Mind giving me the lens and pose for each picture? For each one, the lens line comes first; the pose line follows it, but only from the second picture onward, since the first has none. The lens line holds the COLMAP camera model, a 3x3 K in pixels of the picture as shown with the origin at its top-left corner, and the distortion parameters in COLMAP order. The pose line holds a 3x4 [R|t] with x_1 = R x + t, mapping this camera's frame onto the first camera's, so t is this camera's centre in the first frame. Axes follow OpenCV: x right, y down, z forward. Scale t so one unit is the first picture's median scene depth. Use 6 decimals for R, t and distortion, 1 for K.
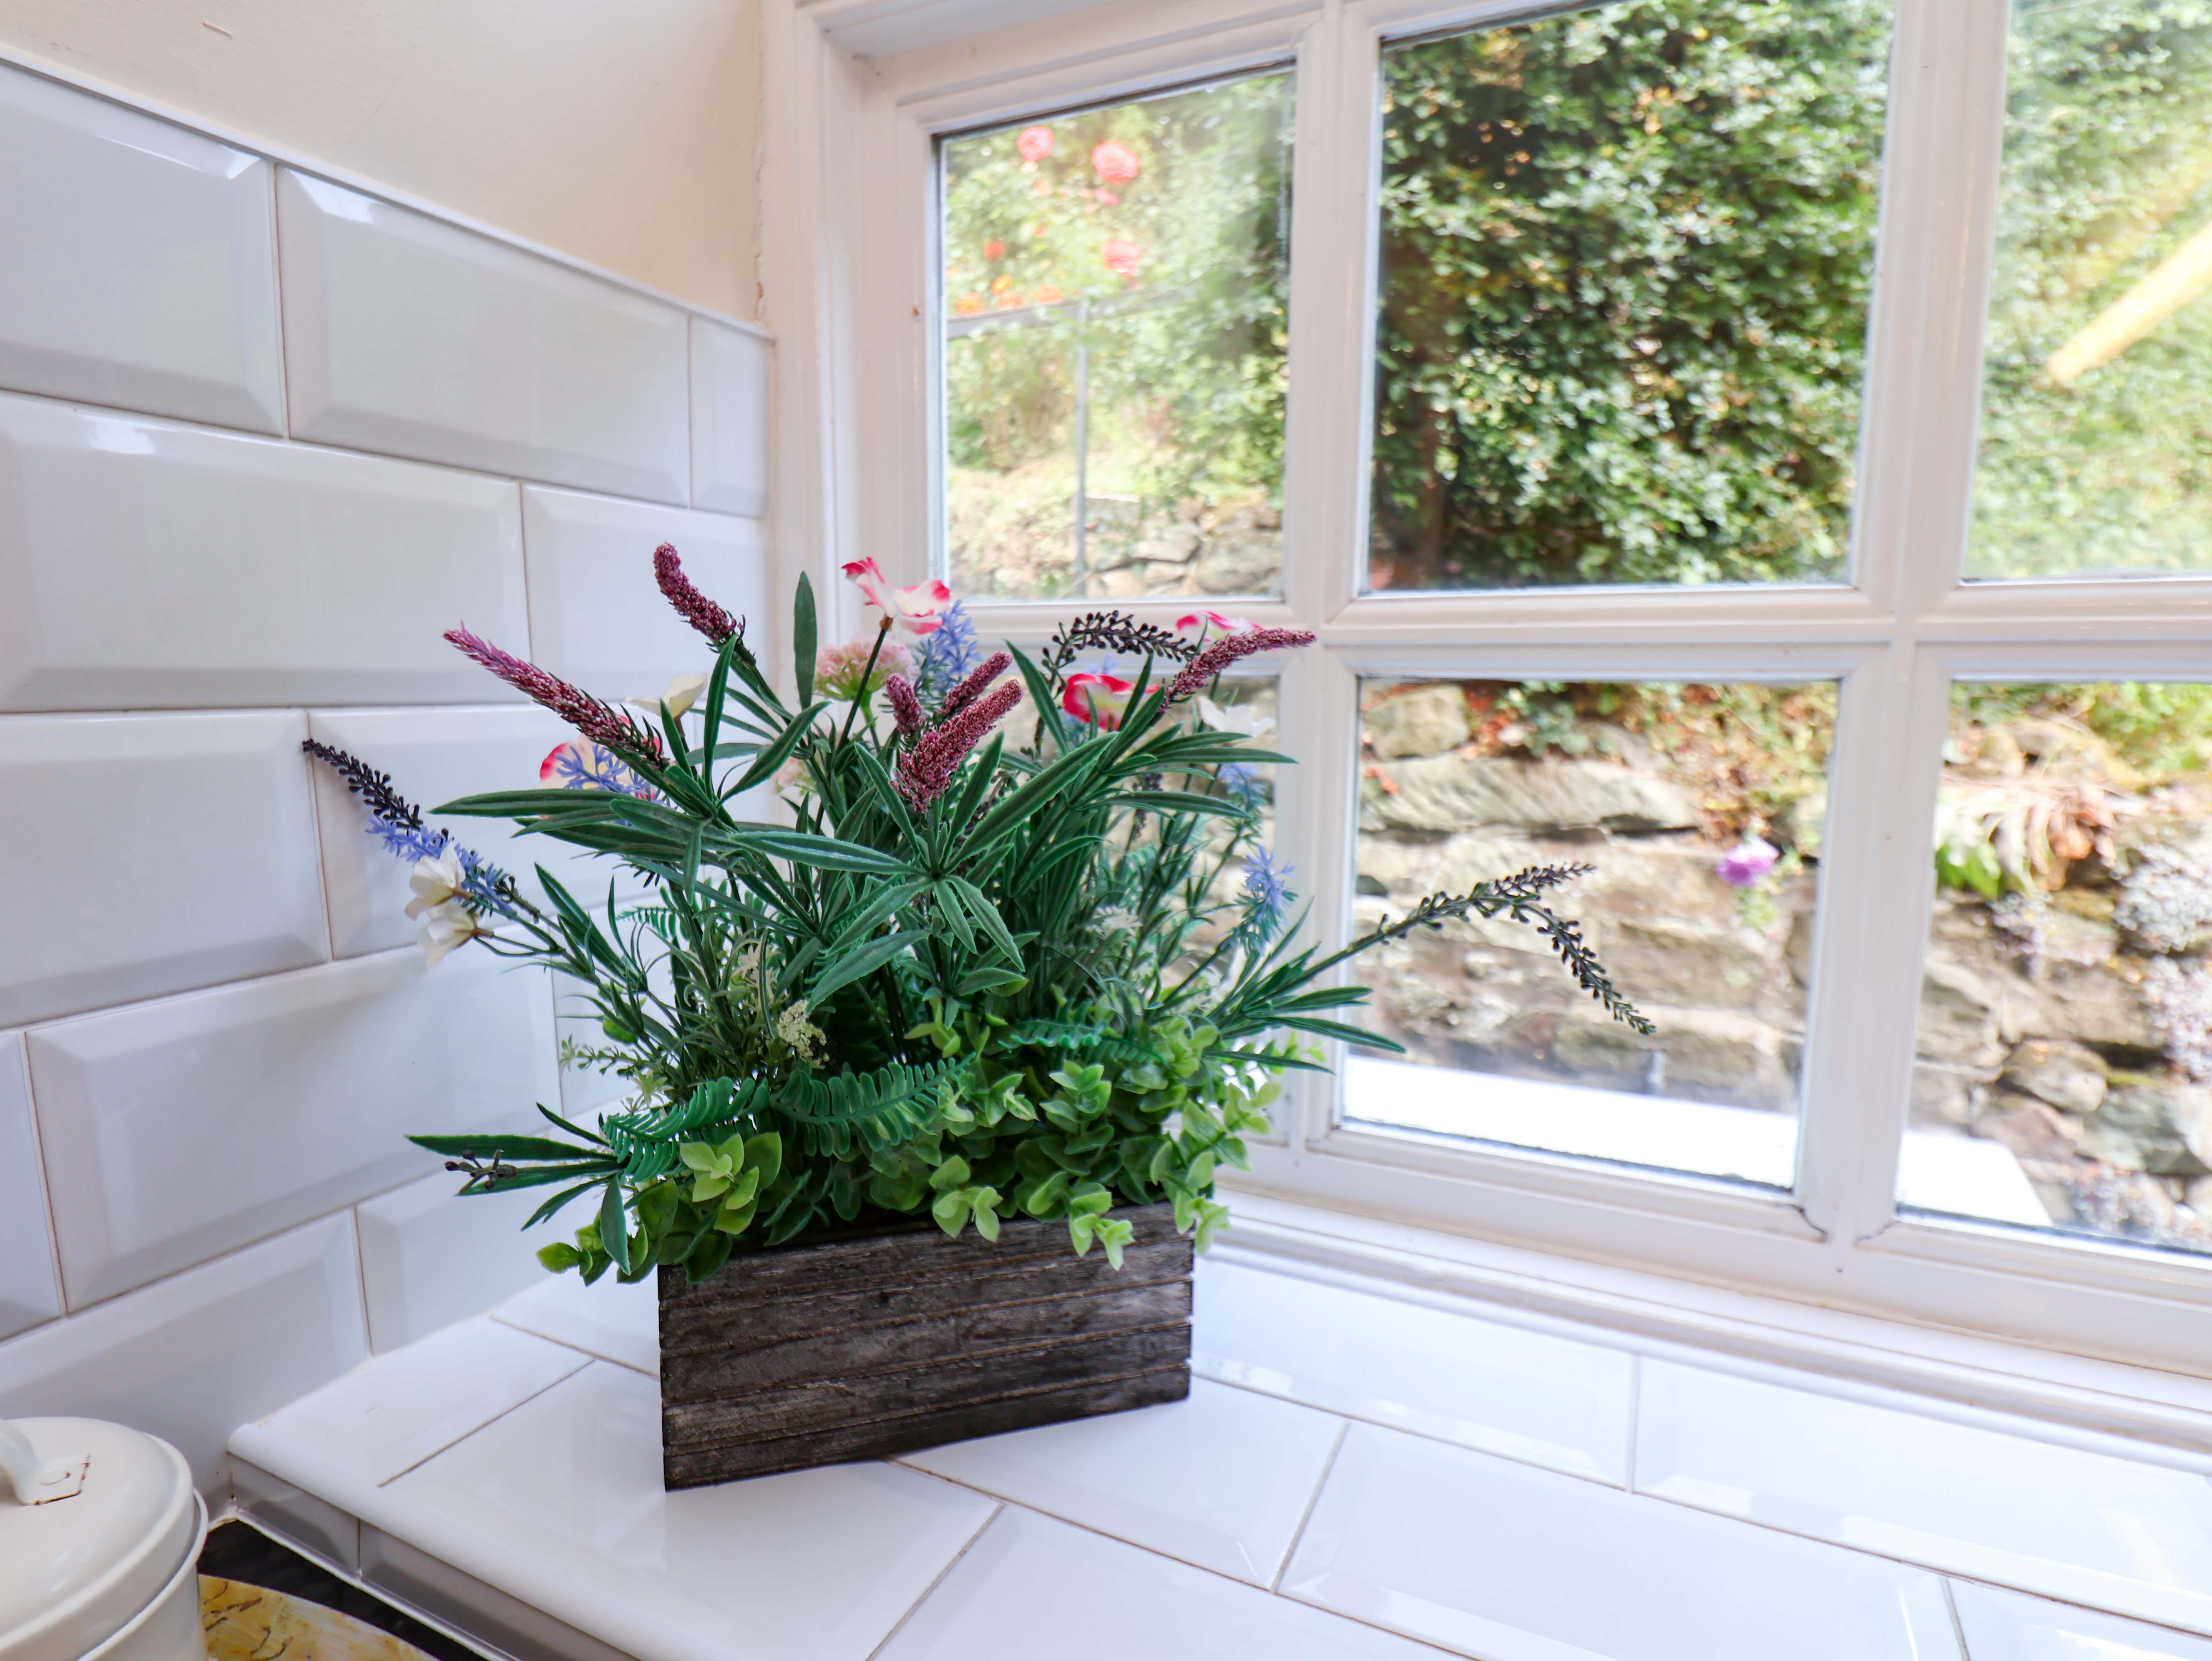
lens RADIAL K [[1169.3, 0, 1114.2], [0, 1169.3, 837.5], [0, 0, 1]] dist [0.002741, -0.013162]
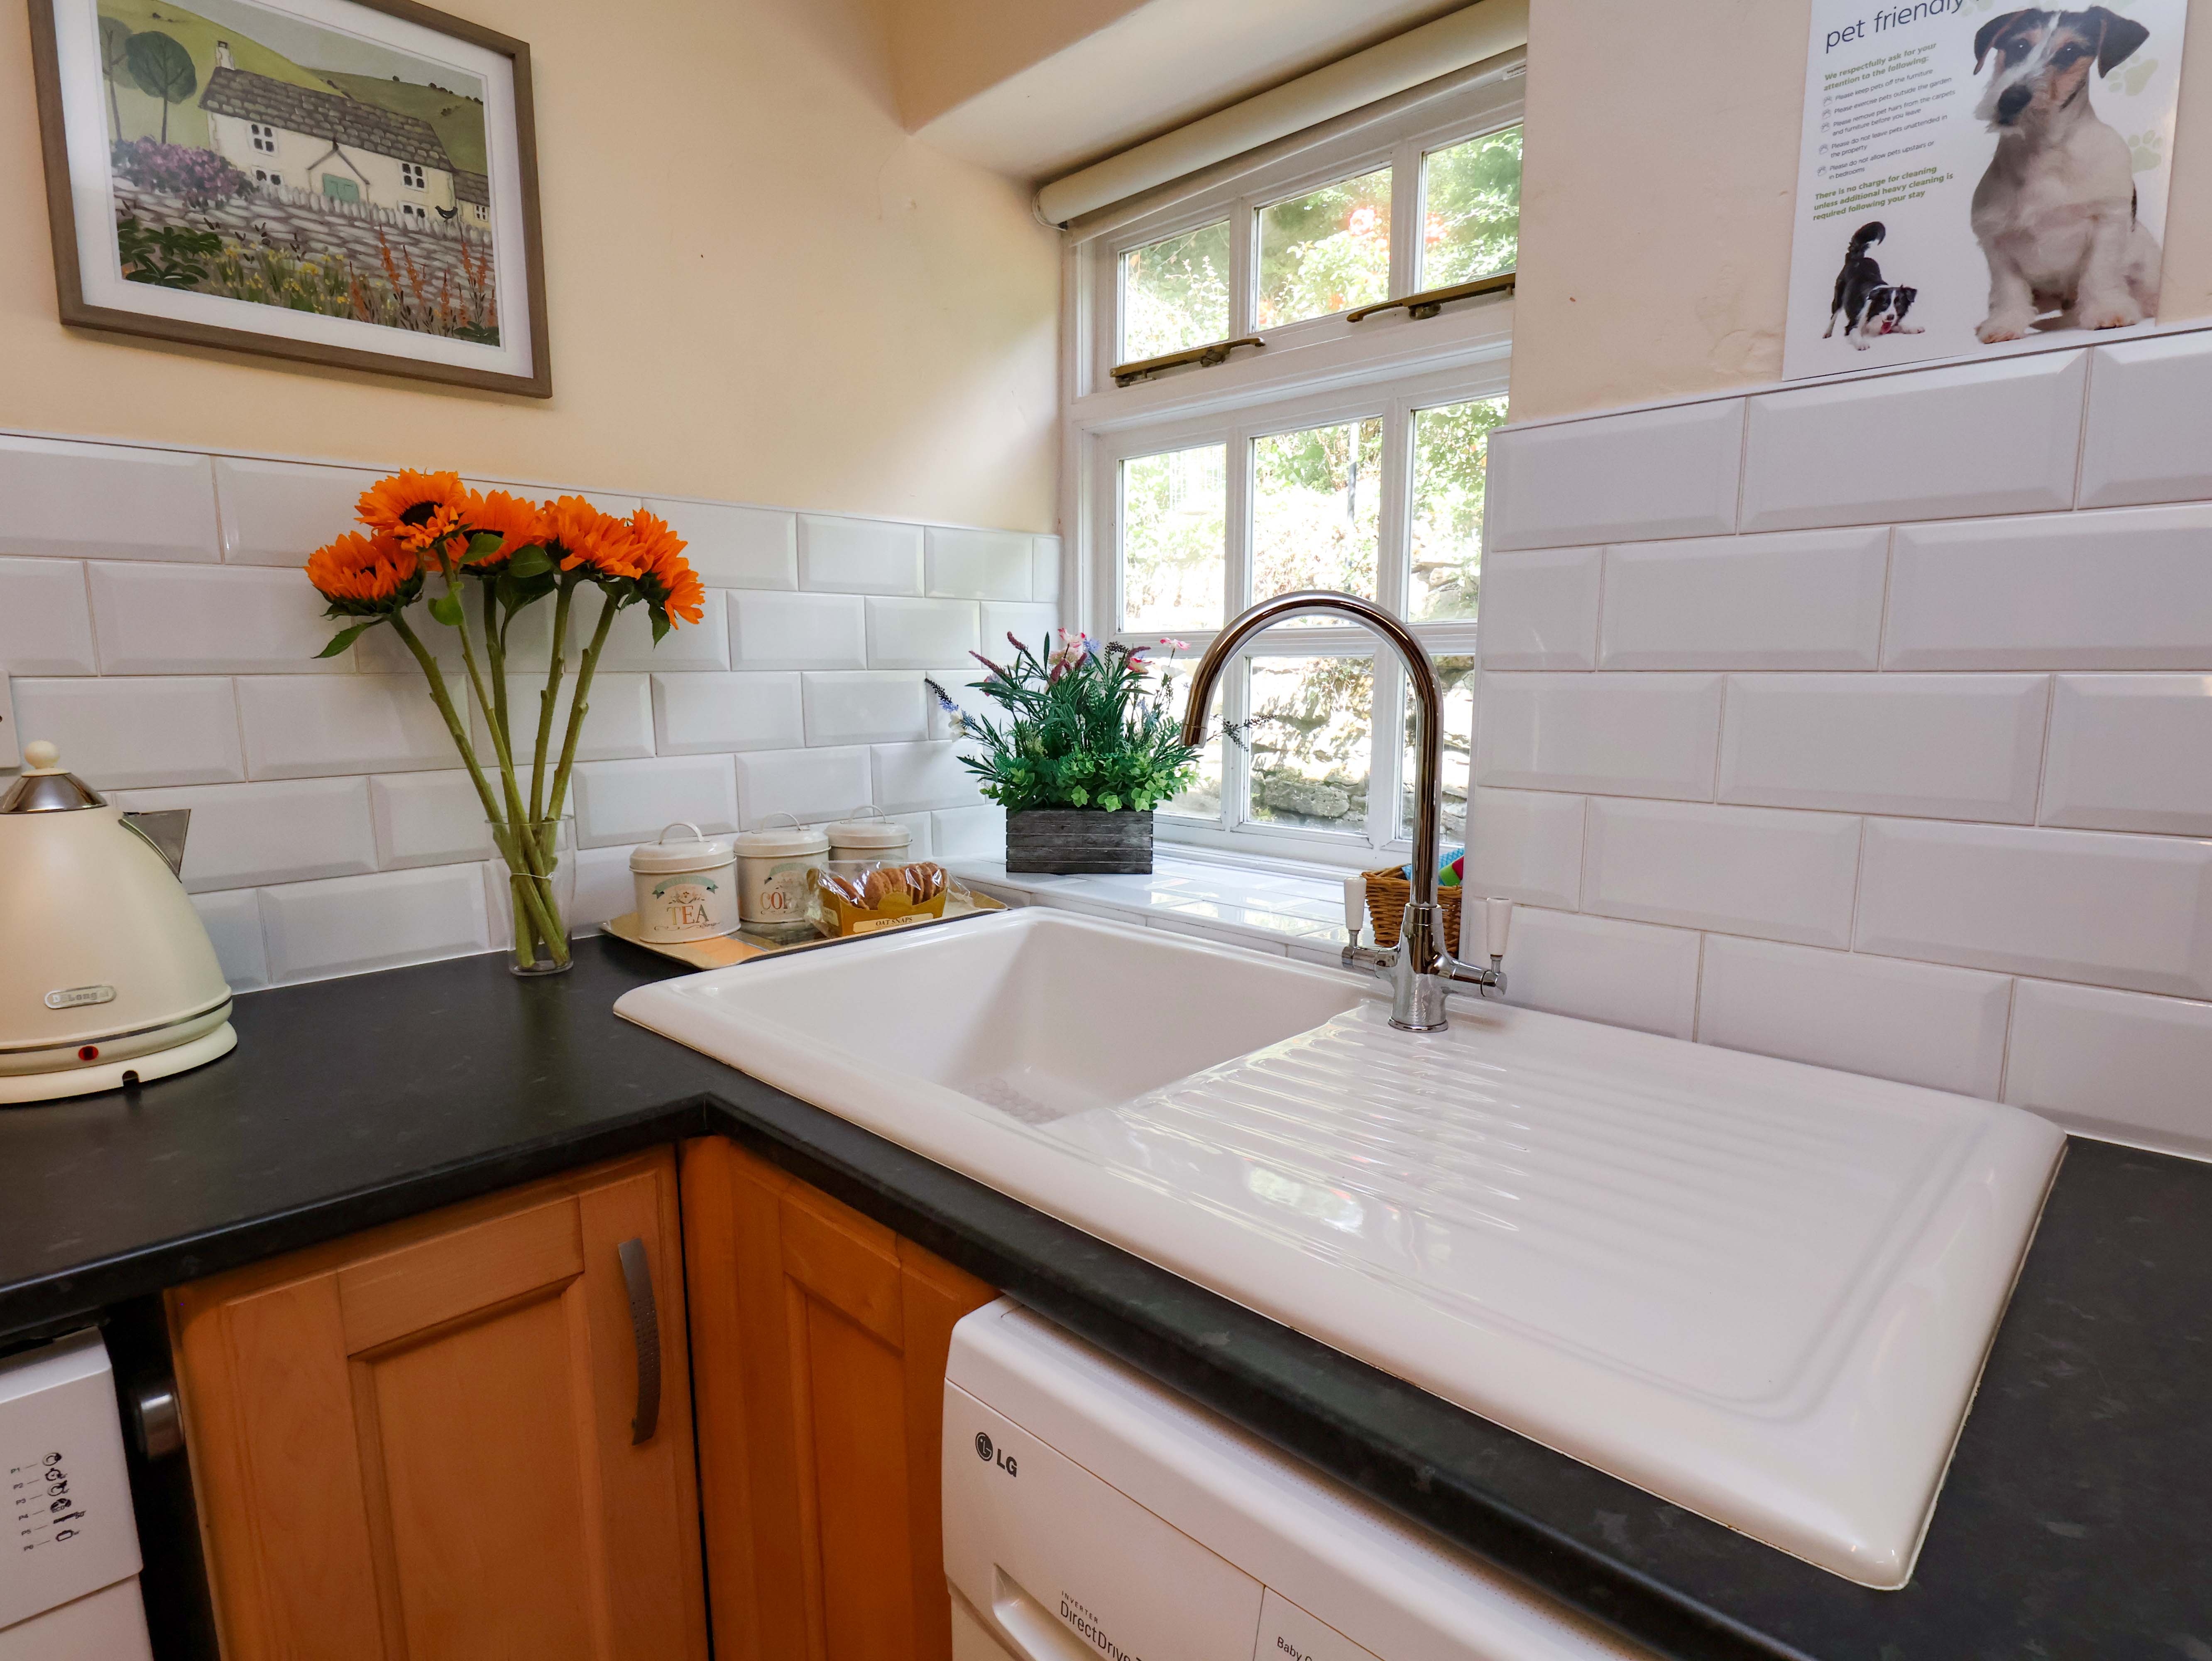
lens RADIAL K [[1169.3, 0, 1106.1], [0, 1169.3, 844.3], [0, 0, 1]] dist [0.002741, -0.013162]
pose [[0.941339, 0.040971, -0.334967, 1.212120], [-0.035868, 0.999127, 0.021406, 0.374620], [0.335552, -0.008136, 0.941987, -2.520119]]
